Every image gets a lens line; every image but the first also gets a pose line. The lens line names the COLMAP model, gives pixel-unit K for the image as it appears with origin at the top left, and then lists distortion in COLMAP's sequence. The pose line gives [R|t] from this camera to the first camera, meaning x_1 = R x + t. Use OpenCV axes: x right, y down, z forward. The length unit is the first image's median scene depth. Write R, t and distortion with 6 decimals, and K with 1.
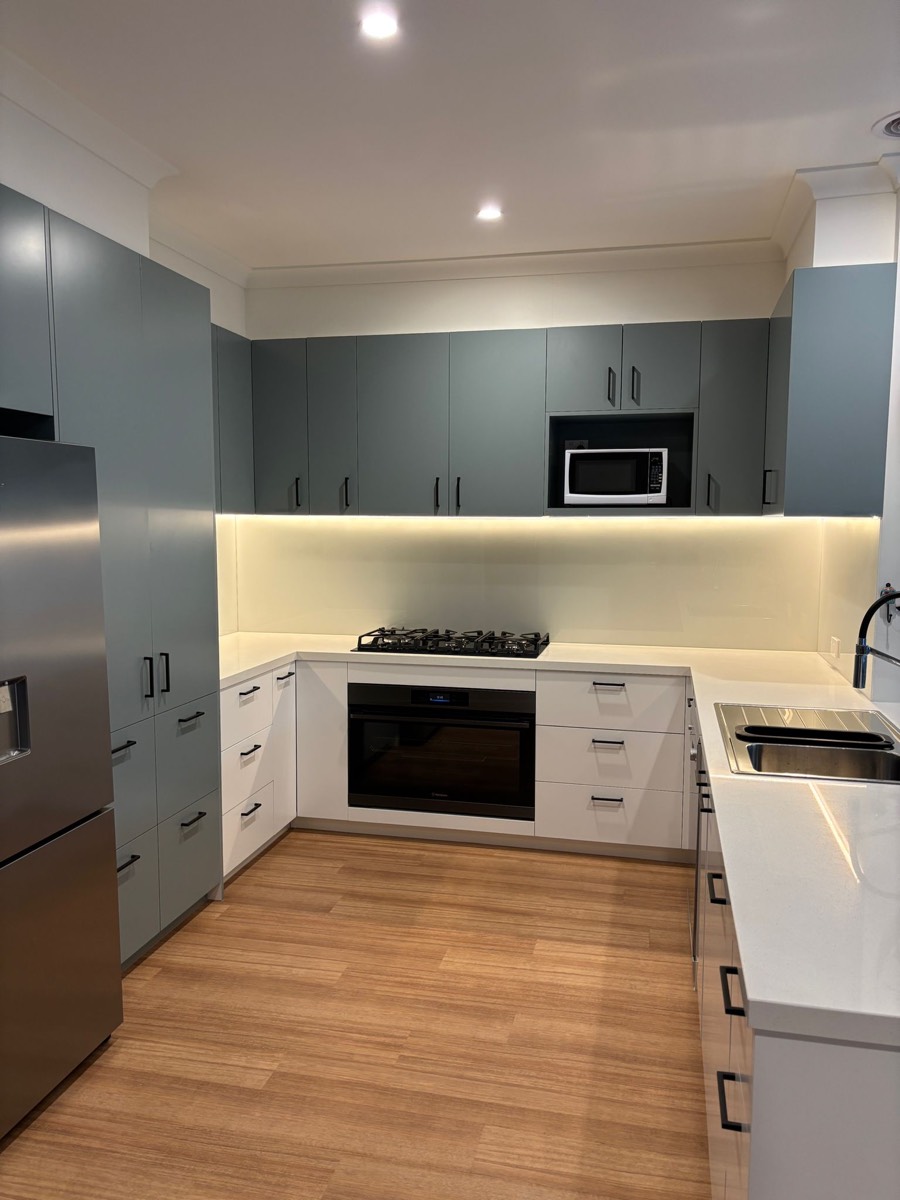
lens RADIAL K [[911.5, 0, 451.7], [0, 911.5, 608.3], [0, 0, 1]] dist [0.052506, -0.053904]
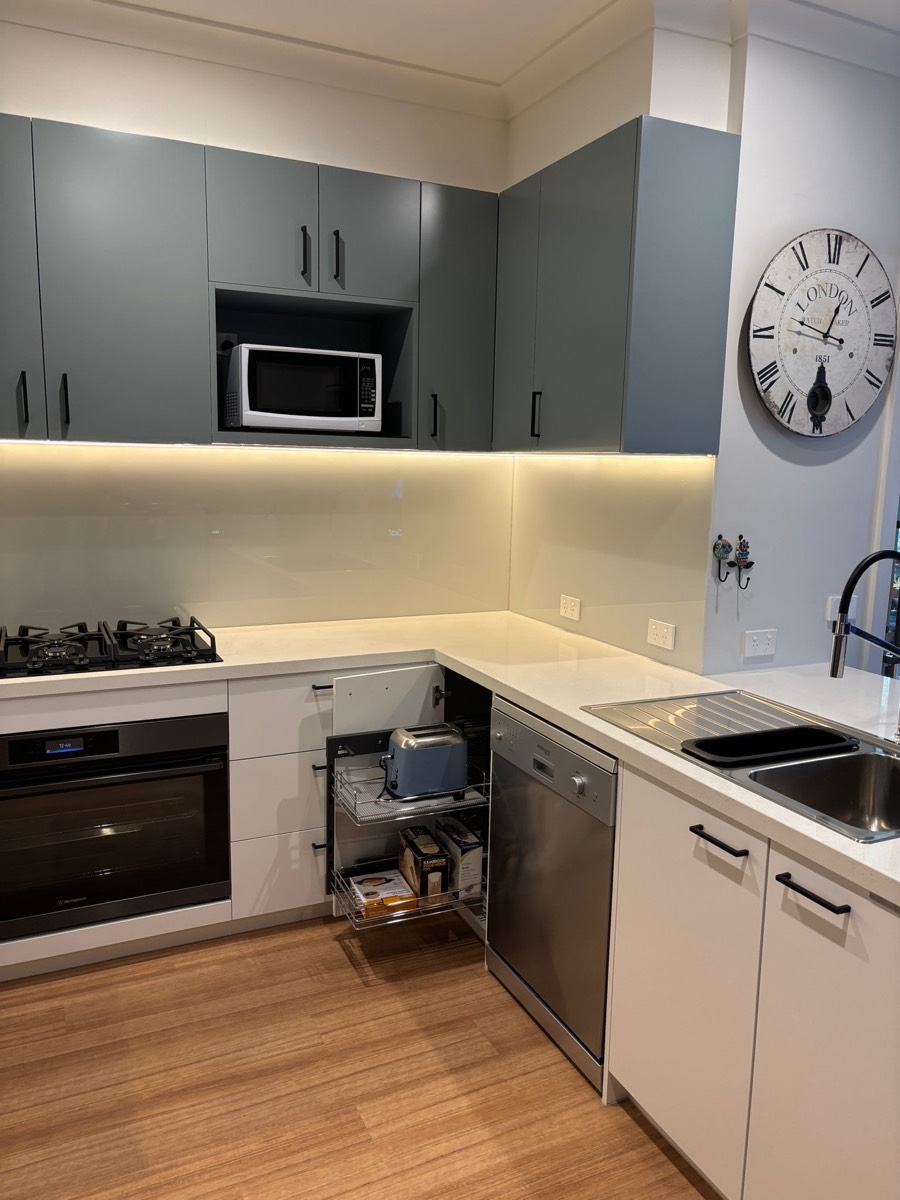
lens RADIAL K [[911.5, 0, 458.9], [0, 911.5, 605.7], [0, 0, 1]] dist [0.052506, -0.053904]
pose [[0.784156, -0.087615, 0.614347, -0.187779], [0.044078, 0.995346, 0.085689, -0.036719], [-0.618996, -0.040115, 0.784369, 0.396214]]
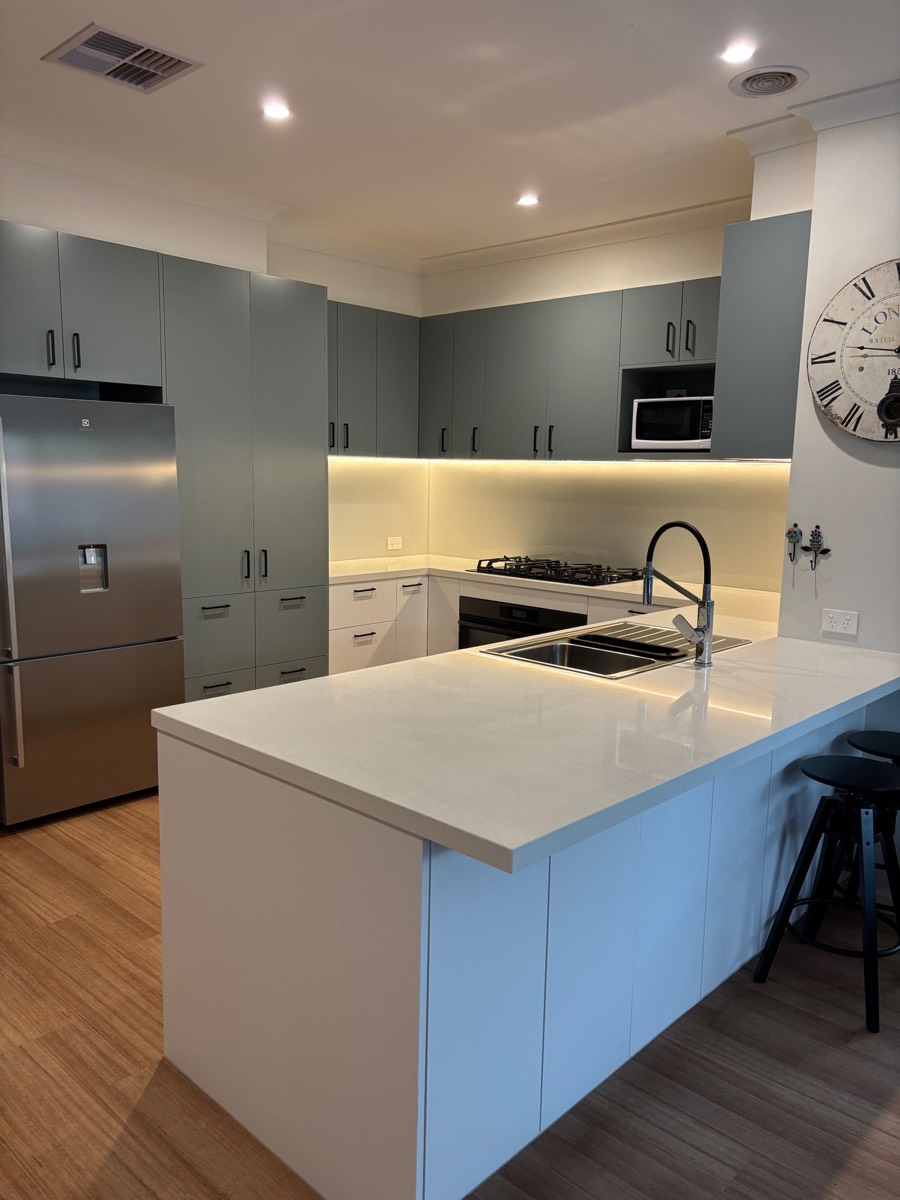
lens RADIAL K [[911.5, 0, 446.2], [0, 911.5, 603.8], [0, 0, 1]] dist [0.052506, -0.053904]
pose [[0.859257, 0.089564, -0.503642, 0.541023], [-0.068530, 0.995833, 0.060173, 0.022236], [0.506933, -0.017190, 0.861814, -0.077591]]
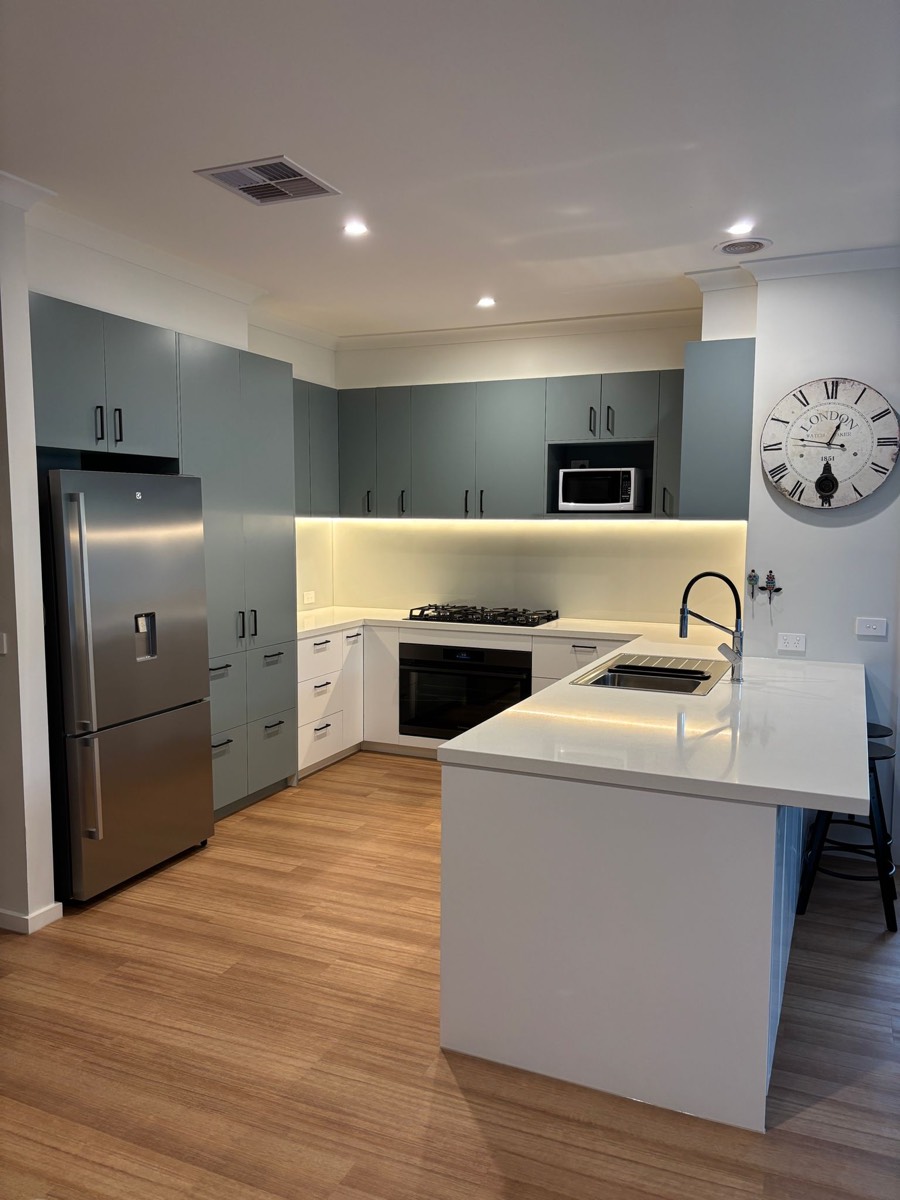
lens RADIAL K [[911.5, 0, 456.3], [0, 911.5, 609.8], [0, 0, 1]] dist [0.052506, -0.053904]
pose [[0.982596, 0.020975, -0.184567, 0.239317], [-0.020810, 0.999779, 0.002832, 0.030383], [0.184585, 0.001058, 0.982816, -0.341917]]
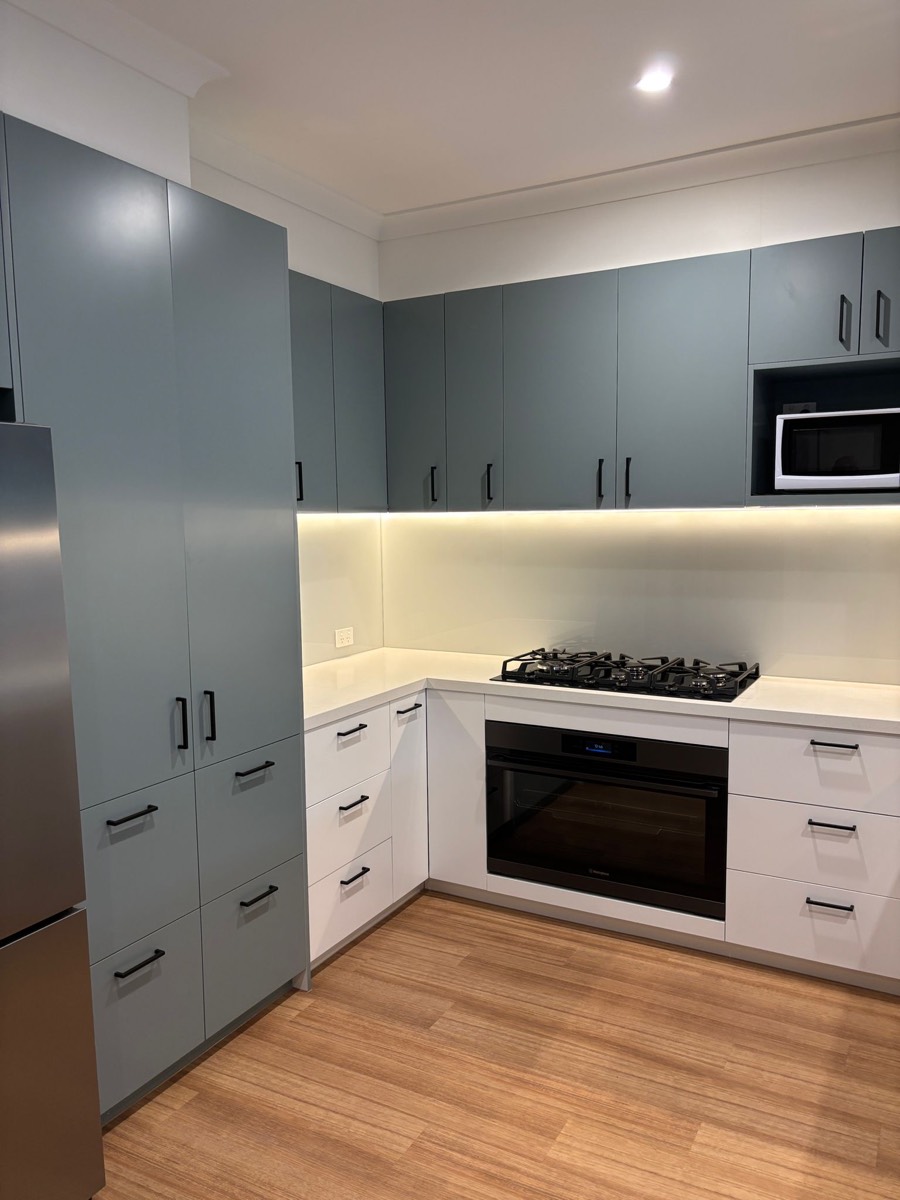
lens RADIAL K [[911.5, 0, 455.6], [0, 911.5, 607.8], [0, 0, 1]] dist [0.052506, -0.053904]
pose [[0.962666, 0.013738, -0.270342, 0.083707], [-0.011588, 0.999887, 0.009547, -0.026713], [0.270442, -0.006057, 0.962717, 0.244102]]
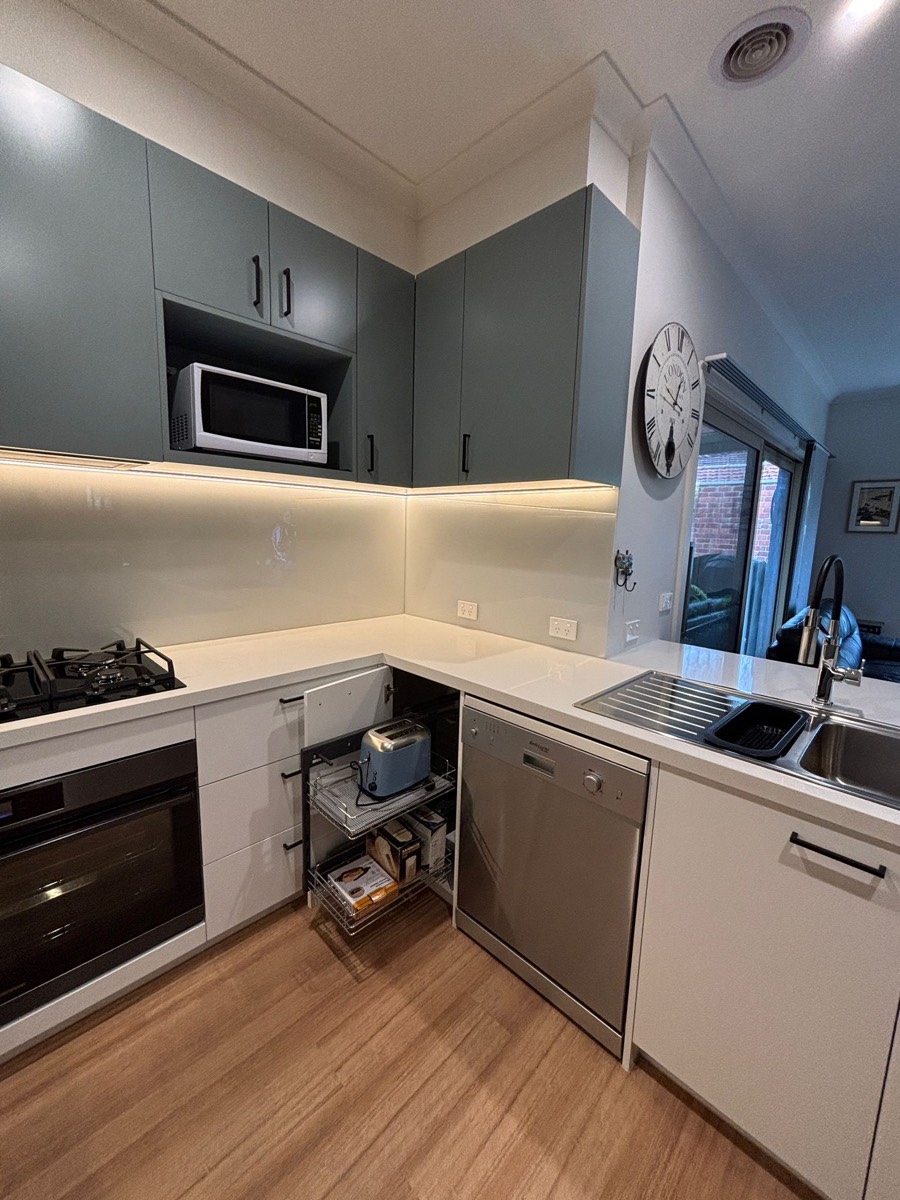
lens RADIAL K [[484.5, 0, 449.3], [0, 484.5, 598.8], [0, 0, 1]] dist [-0.001893, 0.001614]
pose [[0.526073, -0.112891, 0.842914, -0.095016], [0.059091, 0.993607, 0.096194, -0.029849], [-0.848384, -0.000797, 0.529380, 0.702702]]
